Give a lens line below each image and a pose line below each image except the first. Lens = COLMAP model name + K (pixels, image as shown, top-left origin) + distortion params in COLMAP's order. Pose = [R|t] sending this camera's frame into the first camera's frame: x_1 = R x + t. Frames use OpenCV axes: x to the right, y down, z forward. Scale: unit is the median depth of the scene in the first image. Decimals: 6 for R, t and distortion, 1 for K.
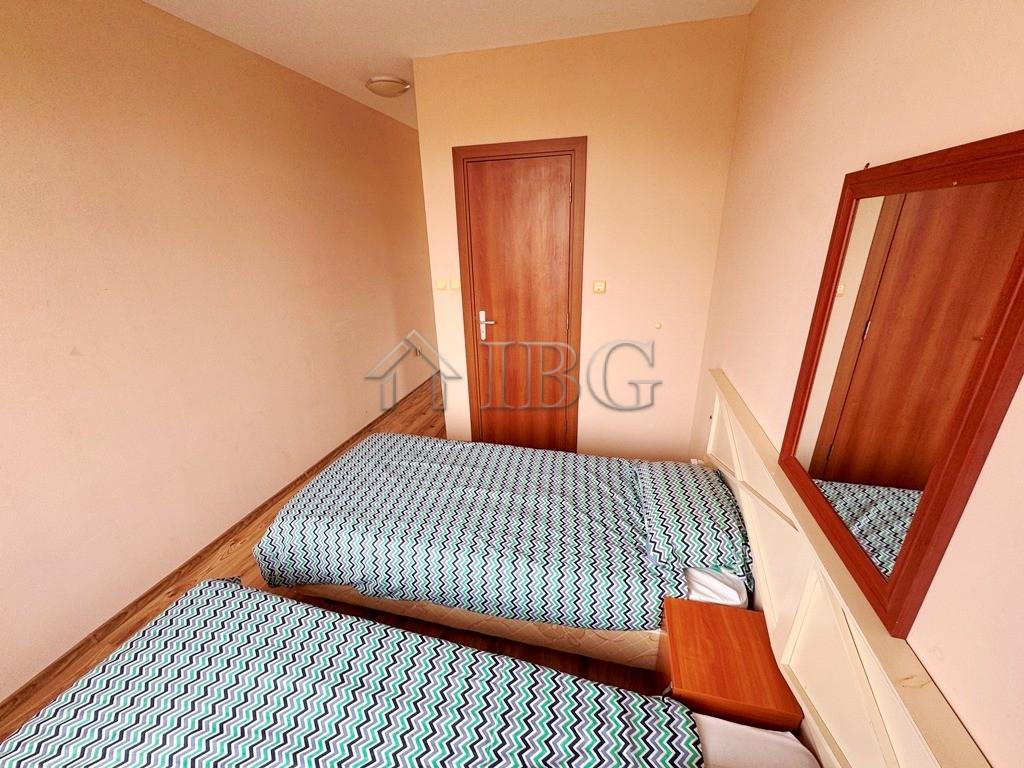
lens RADIAL K [[410.3, 0, 518.1], [0, 410.3, 384.6], [0, 0, 1]] dist [-0.000684, -0.000416]
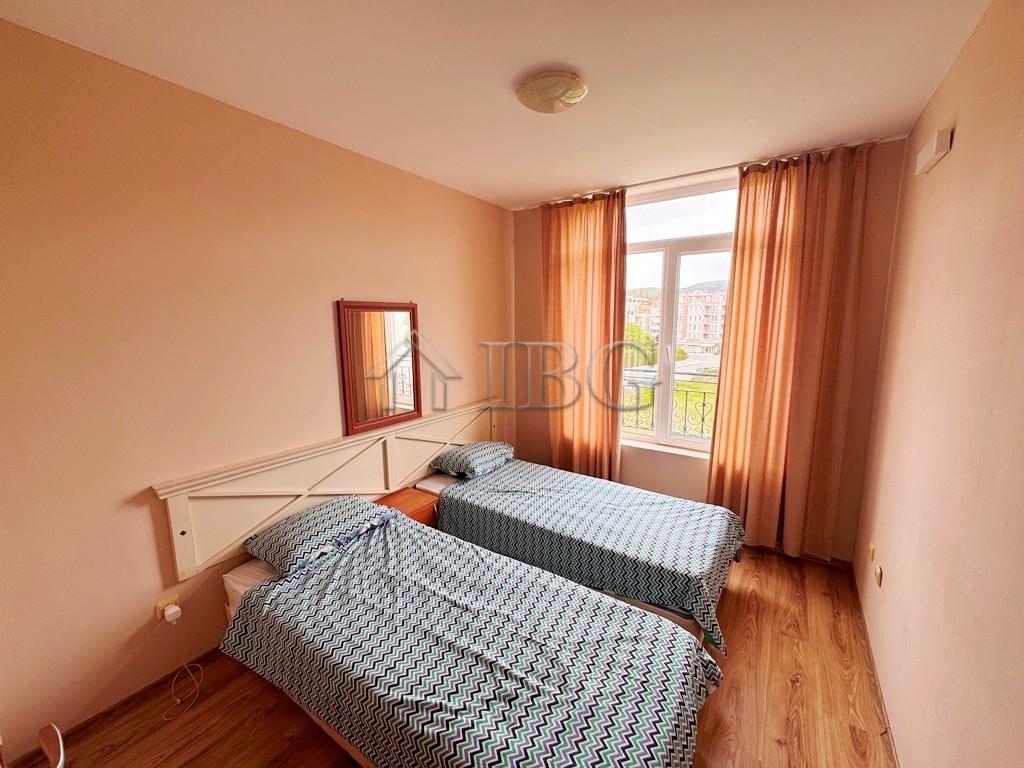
lens RADIAL K [[410.3, 0, 510.3], [0, 410.3, 380.2], [0, 0, 1]] dist [-0.000684, -0.000416]
pose [[-0.935918, -0.021305, 0.351574, -0.487587], [0.147353, 0.882936, 0.445771, -0.510350], [-0.319914, 0.469010, -0.823216, 1.426988]]
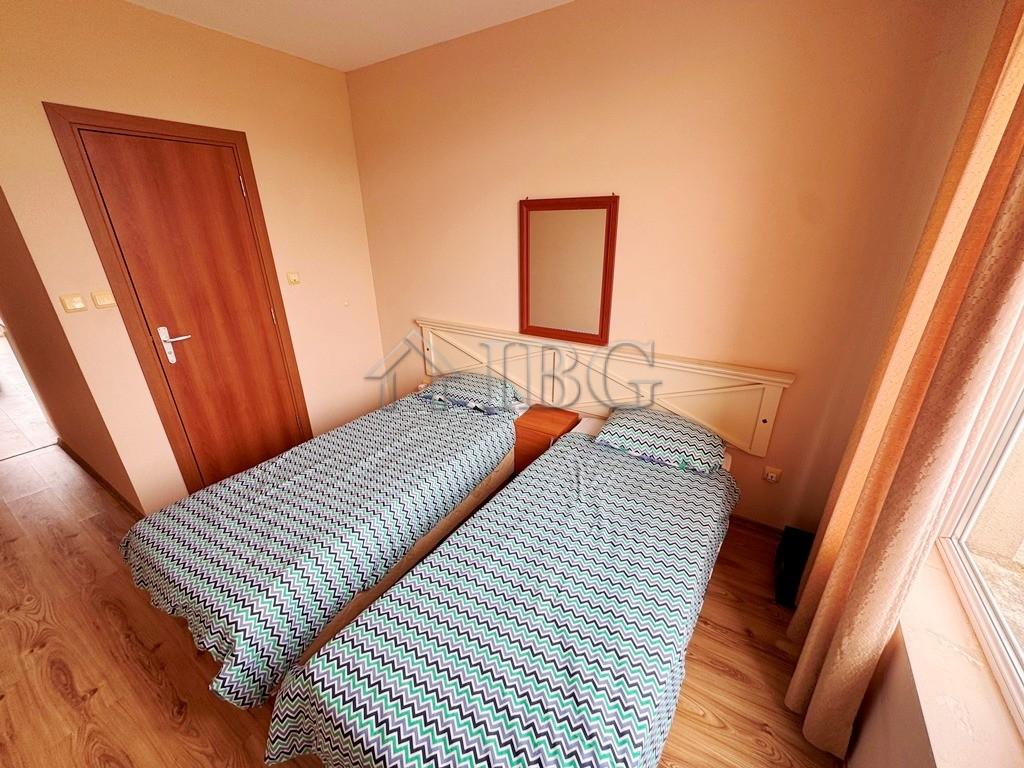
lens RADIAL K [[410.3, 0, 508.7], [0, 410.3, 383.8], [0, 0, 1]] dist [-0.000684, -0.000416]
pose [[0.320798, -0.346420, 0.881523, -0.861201], [0.333524, 0.912417, 0.237187, -0.062711], [-0.886482, 0.217920, 0.408240, 0.155995]]
